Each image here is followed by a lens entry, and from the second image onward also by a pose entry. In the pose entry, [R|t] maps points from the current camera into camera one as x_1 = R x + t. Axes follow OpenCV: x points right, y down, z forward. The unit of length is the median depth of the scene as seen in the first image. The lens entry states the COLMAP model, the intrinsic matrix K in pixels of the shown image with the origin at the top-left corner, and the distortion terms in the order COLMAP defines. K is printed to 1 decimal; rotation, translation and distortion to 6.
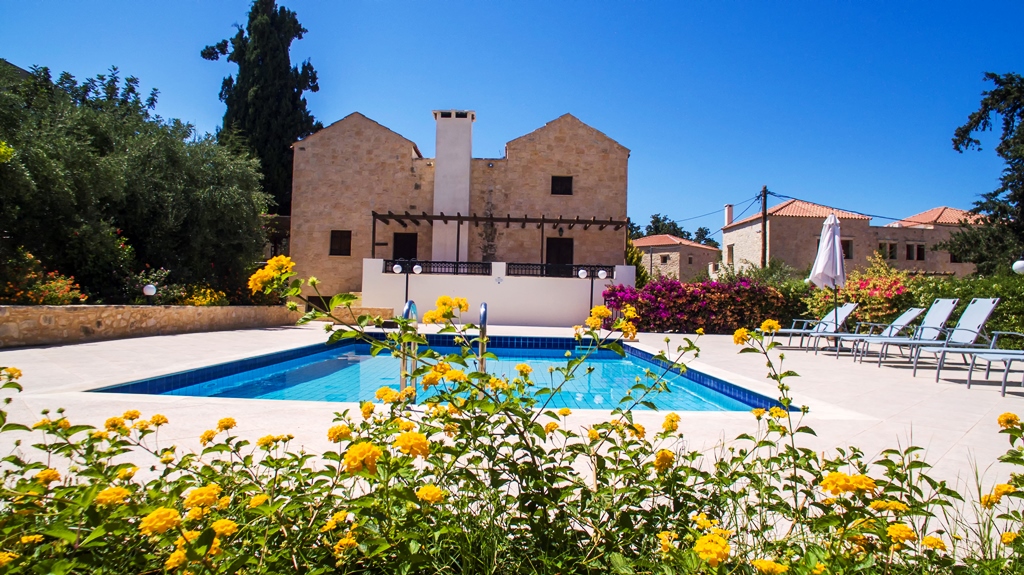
lens RADIAL K [[597.5, 0, 511.6], [0, 597.5, 288.8], [0, 0, 1]] dist [-0.097923, 0.042007]
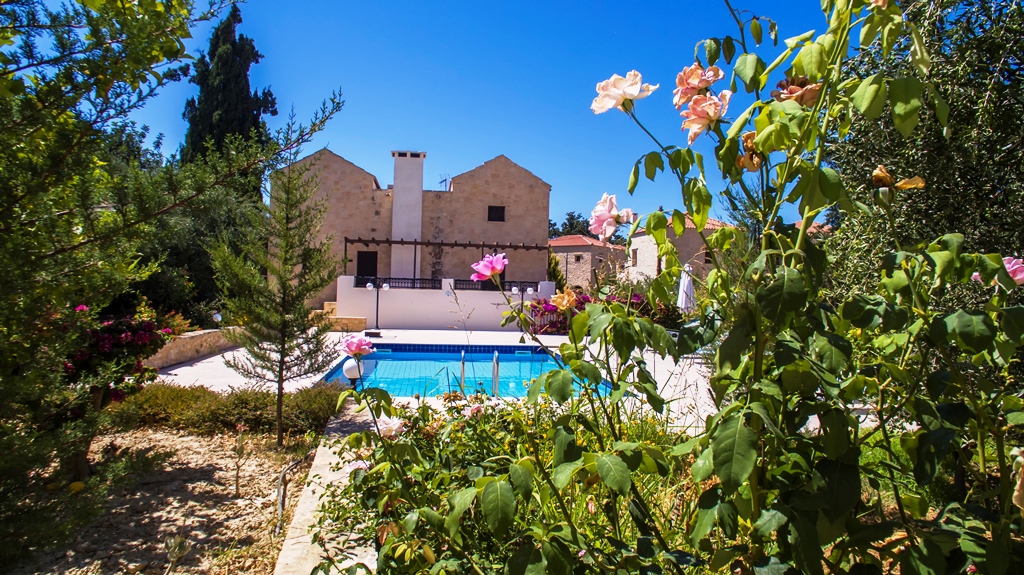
lens RADIAL K [[597.5, 0, 514.6], [0, 597.5, 282.2], [0, 0, 1]] dist [-0.097923, 0.042007]
pose [[0.989418, 0.001934, 0.145083, -0.058085], [-0.004041, 0.999891, 0.014229, -0.050111], [-0.145040, -0.014665, 0.989317, -0.232353]]
